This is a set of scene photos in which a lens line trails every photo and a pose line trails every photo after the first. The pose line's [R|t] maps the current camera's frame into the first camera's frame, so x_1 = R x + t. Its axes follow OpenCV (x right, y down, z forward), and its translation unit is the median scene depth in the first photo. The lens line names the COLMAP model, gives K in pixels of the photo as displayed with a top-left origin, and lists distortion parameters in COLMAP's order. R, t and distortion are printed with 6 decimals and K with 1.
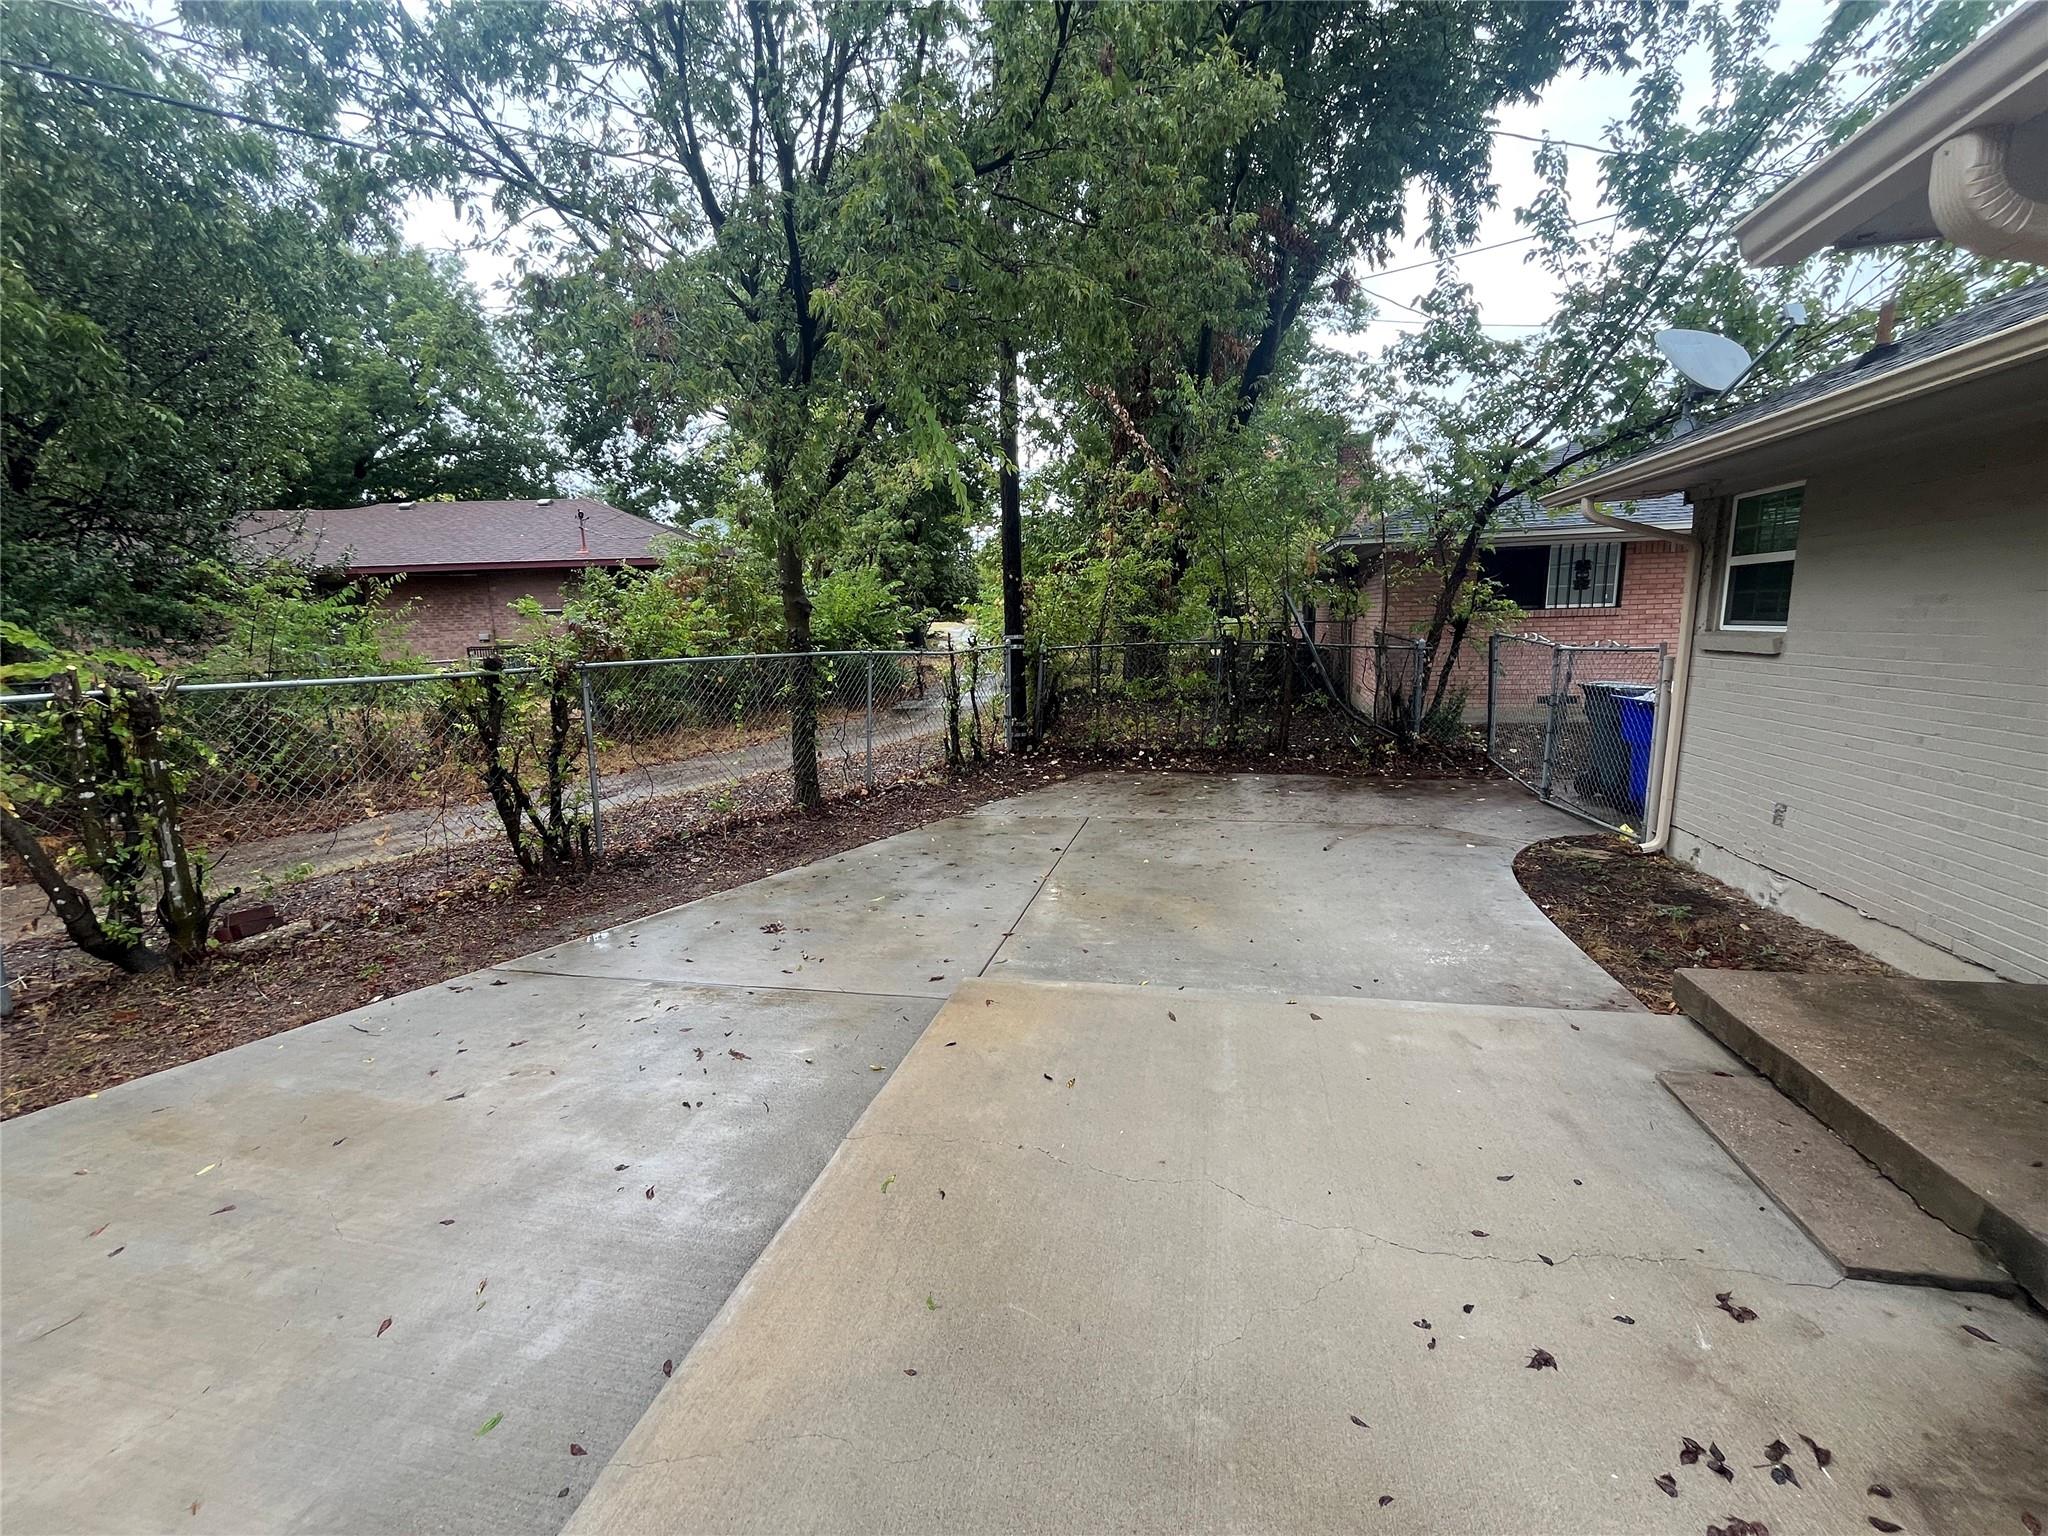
lens RADIAL K [[830.0, 0, 1022.4], [0, 830.0, 763.6], [0, 0, 1]] dist [-0.000762, 0.000373]
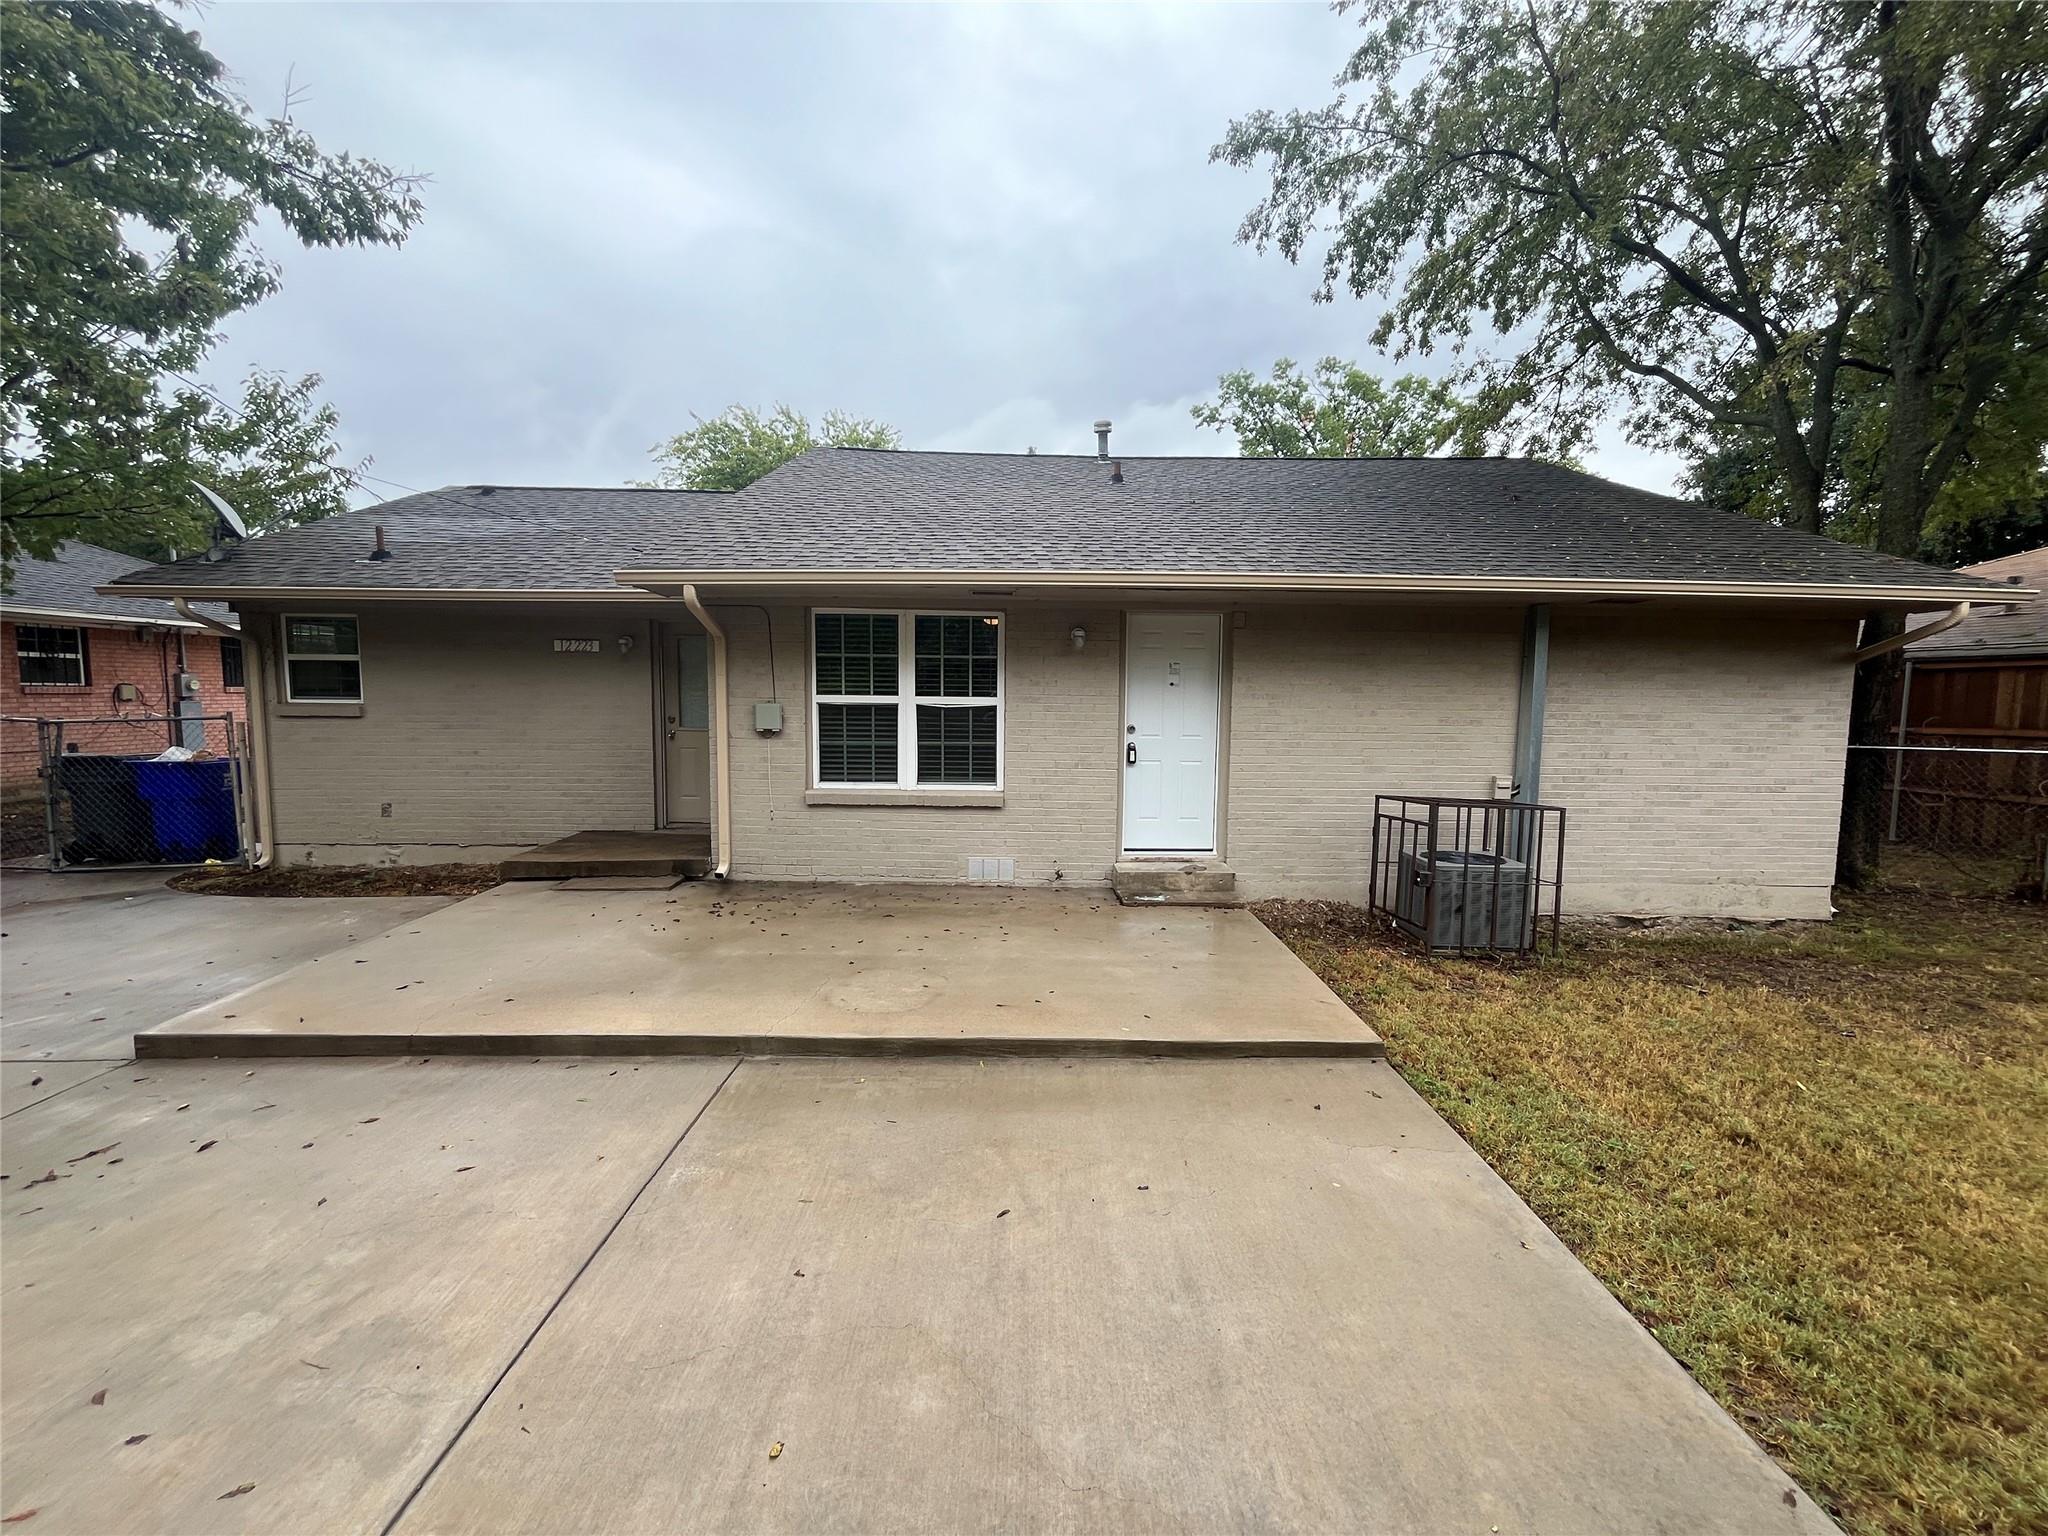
lens RADIAL K [[830.0, 0, 1030.2], [0, 830.0, 766.6], [0, 0, 1]] dist [-0.000762, 0.000373]
pose [[-0.255102, -0.058633, 0.965135, -1.045290], [0.163115, 0.981245, 0.102726, 0.014813], [-0.953056, 0.183634, -0.240753, 0.143649]]
